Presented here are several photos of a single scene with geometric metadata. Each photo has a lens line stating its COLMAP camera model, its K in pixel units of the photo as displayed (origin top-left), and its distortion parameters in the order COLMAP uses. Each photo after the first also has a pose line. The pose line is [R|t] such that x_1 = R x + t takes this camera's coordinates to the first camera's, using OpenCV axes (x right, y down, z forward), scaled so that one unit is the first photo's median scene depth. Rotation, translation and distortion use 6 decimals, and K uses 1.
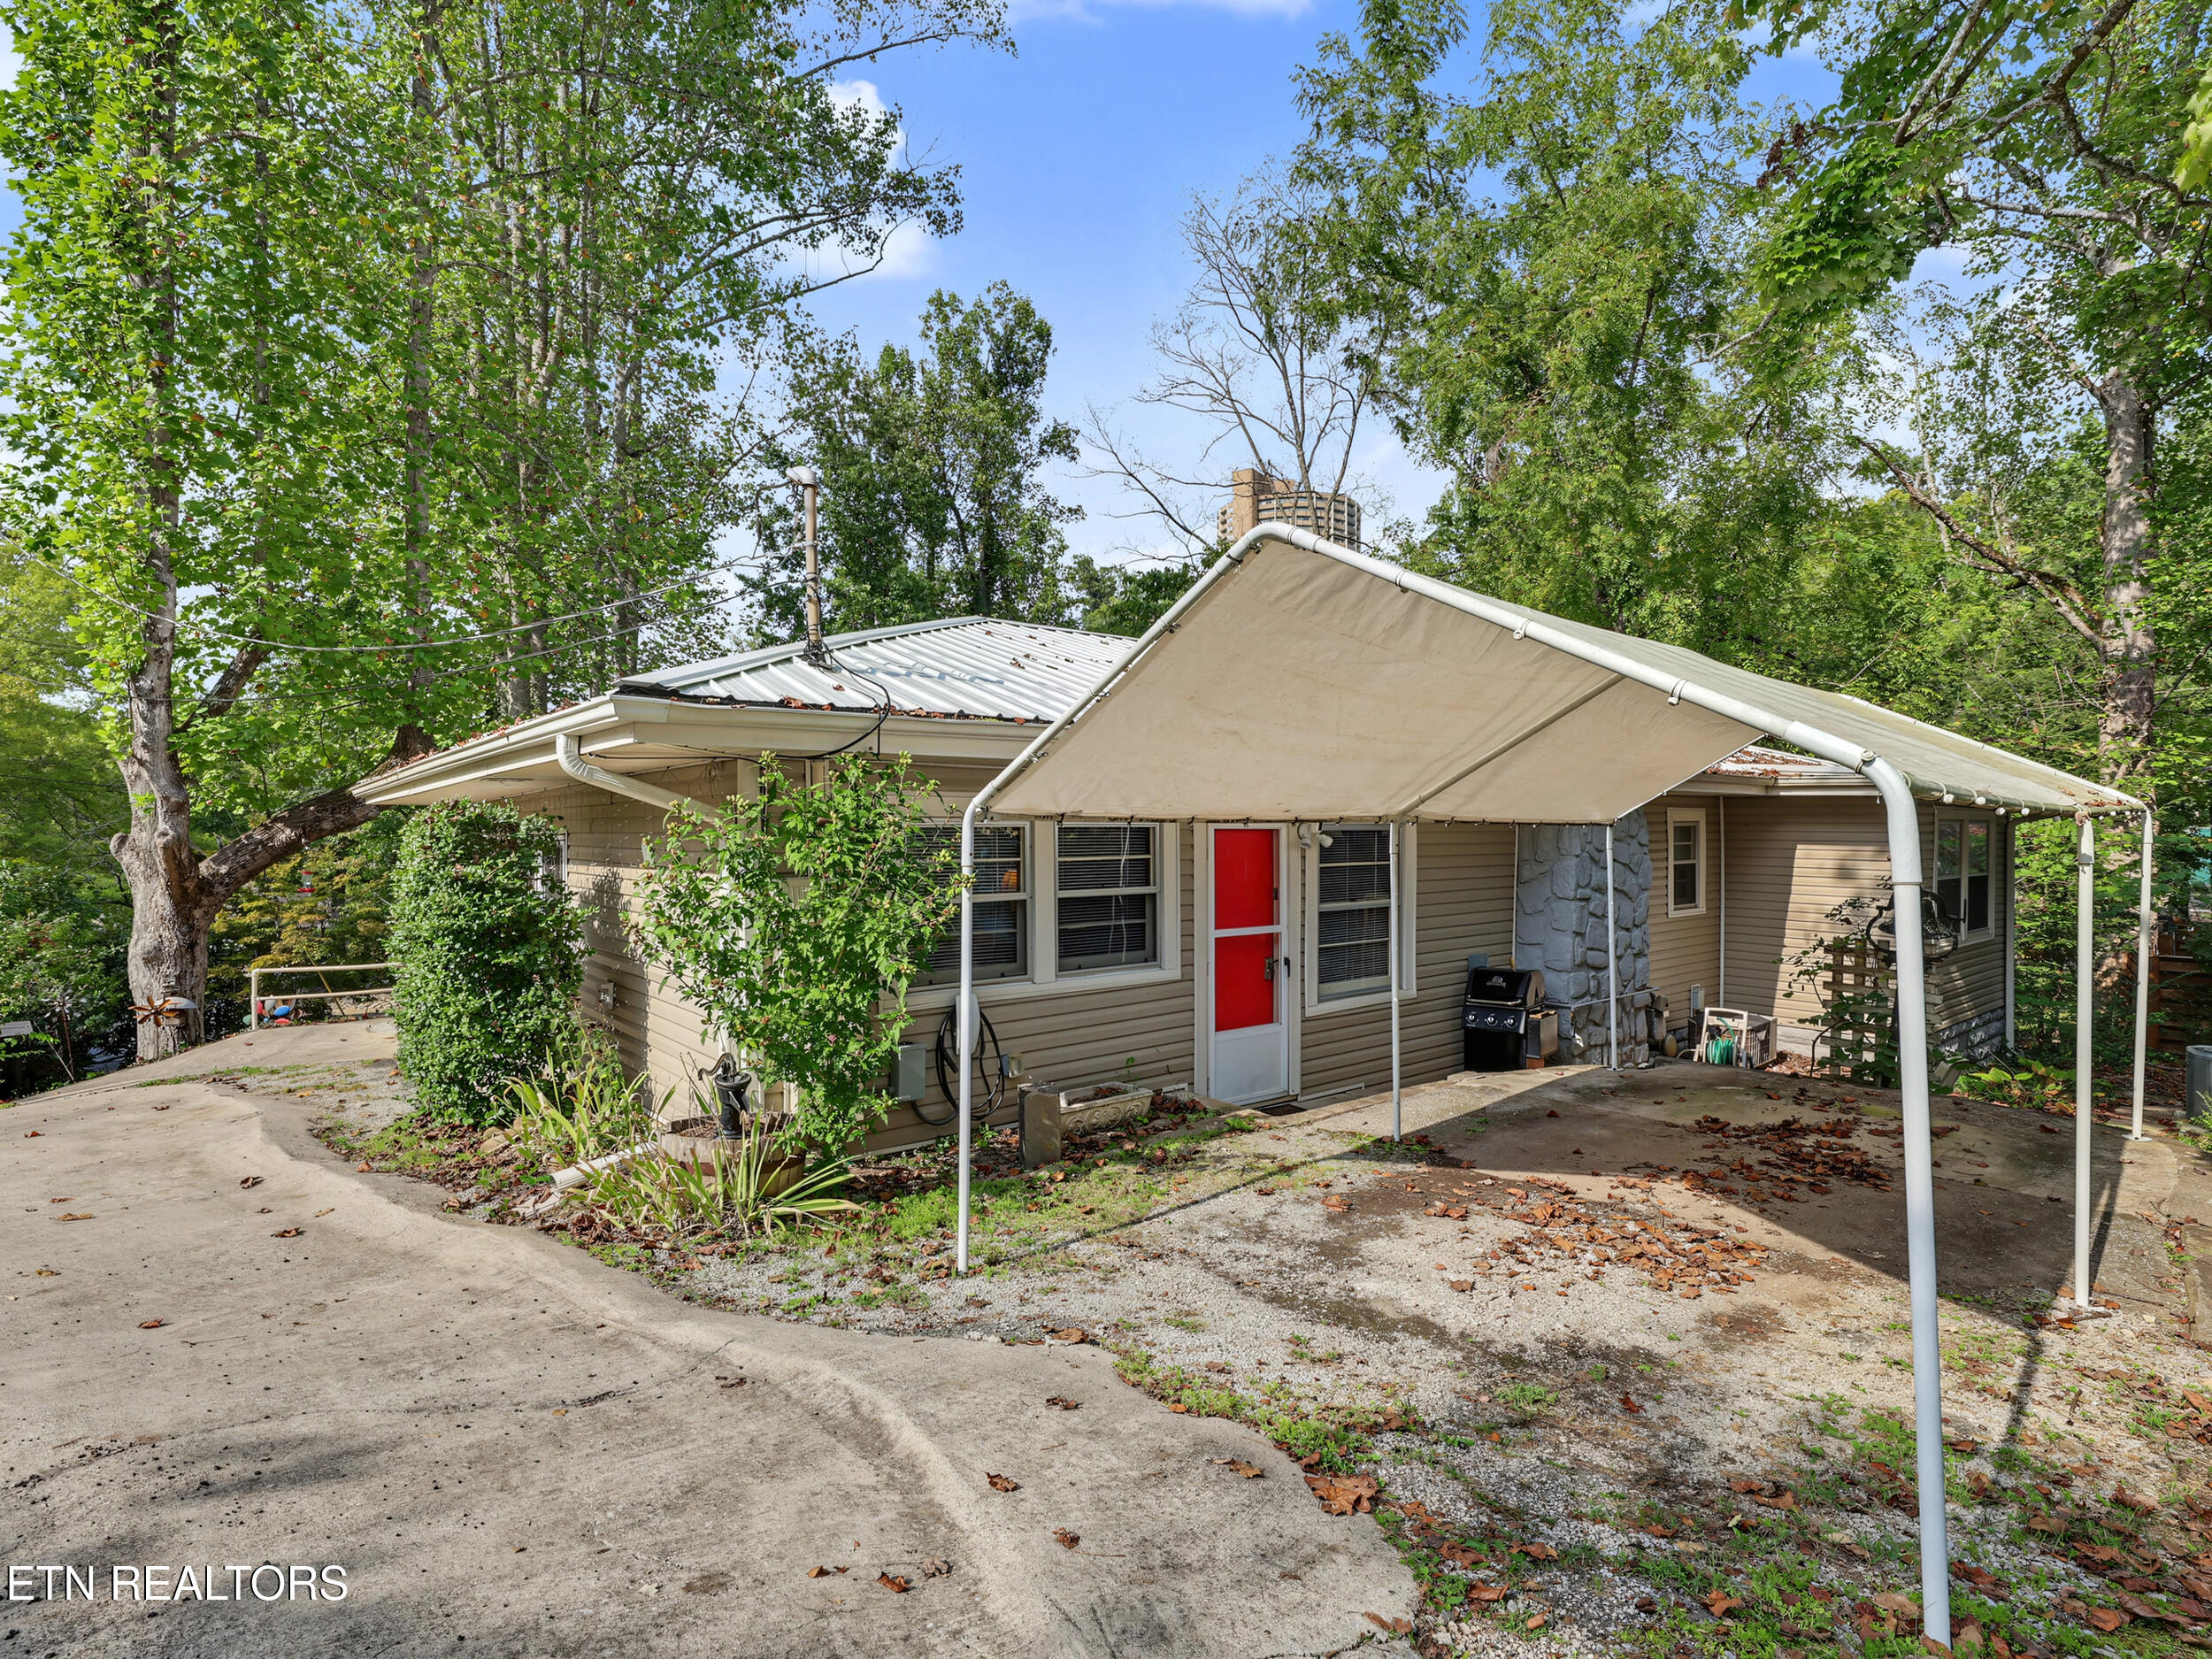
lens RADIAL K [[1110.1, 0, 1104.5], [0, 1110.1, 819.4], [0, 0, 1]] dist [0.000099, 0.000669]
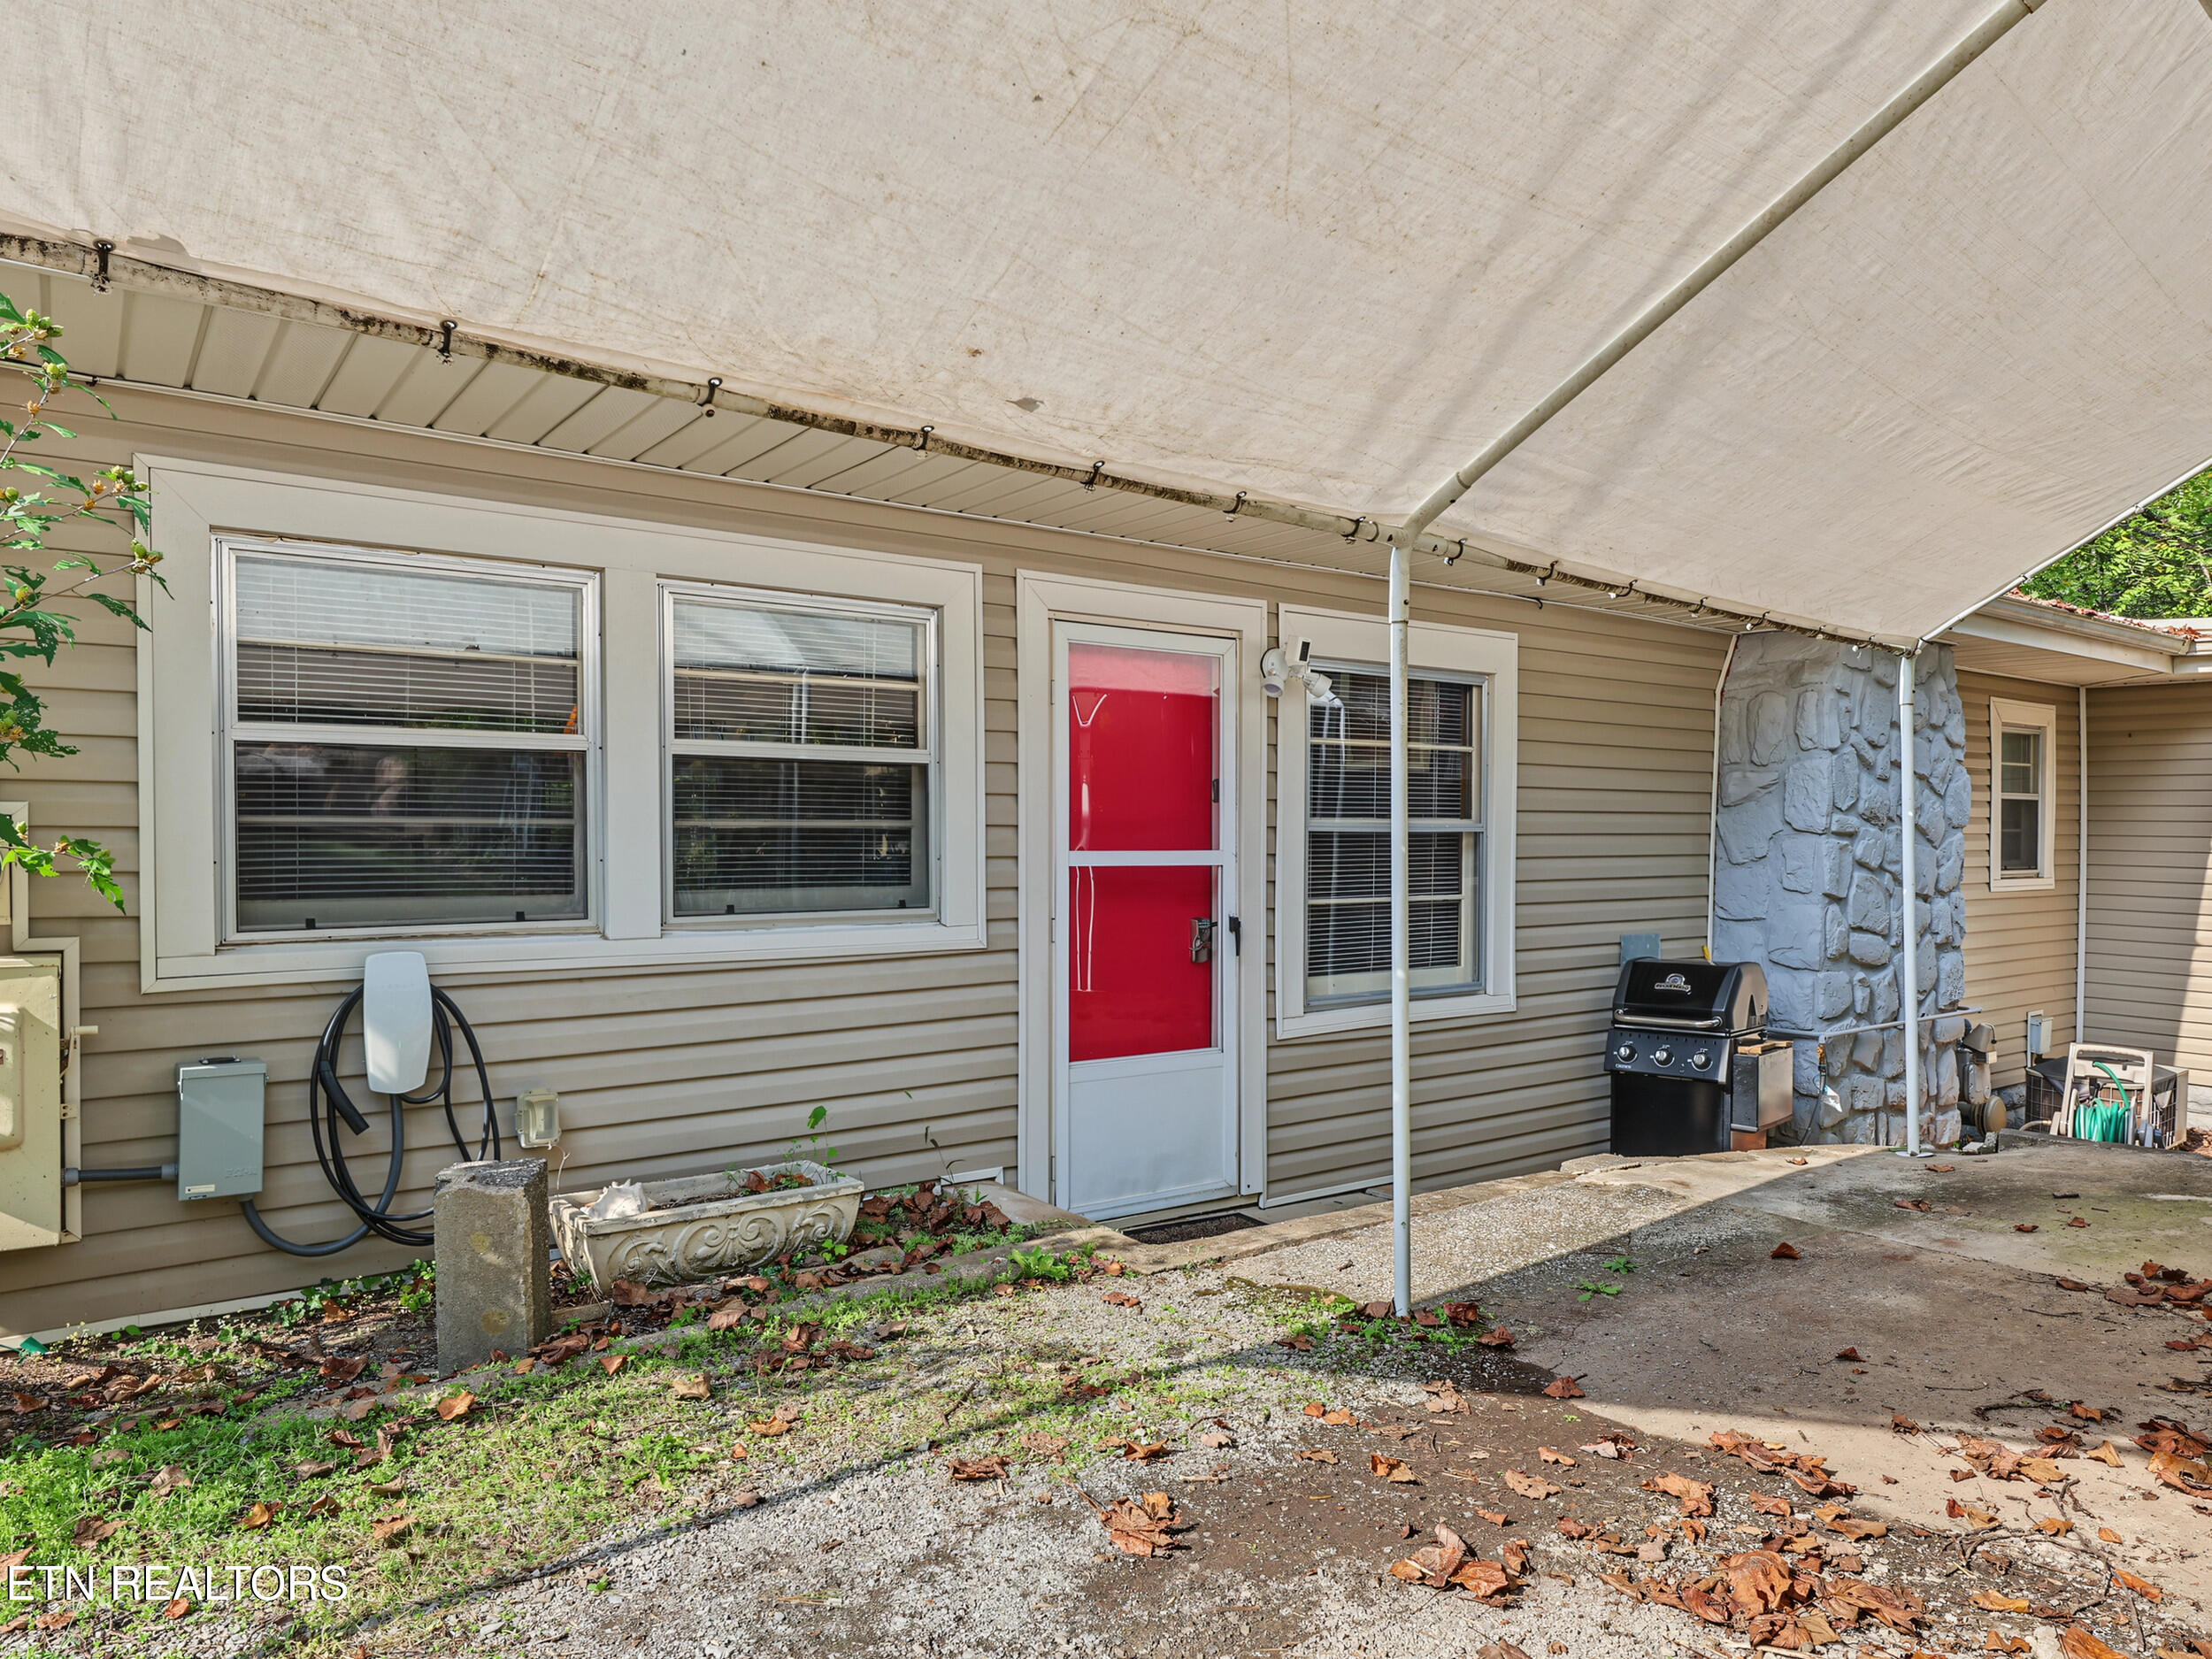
lens RADIAL K [[1441.3, 0, 1106.0], [0, 1441.3, 829.5], [0, 0, 1]] dist [0.007047, -0.017145]
pose [[0.998575, 0.005282, -0.053103, 0.165446], [-0.005033, 0.999976, 0.004808, 0.097042], [0.053127, -0.004534, 0.998577, 0.418251]]
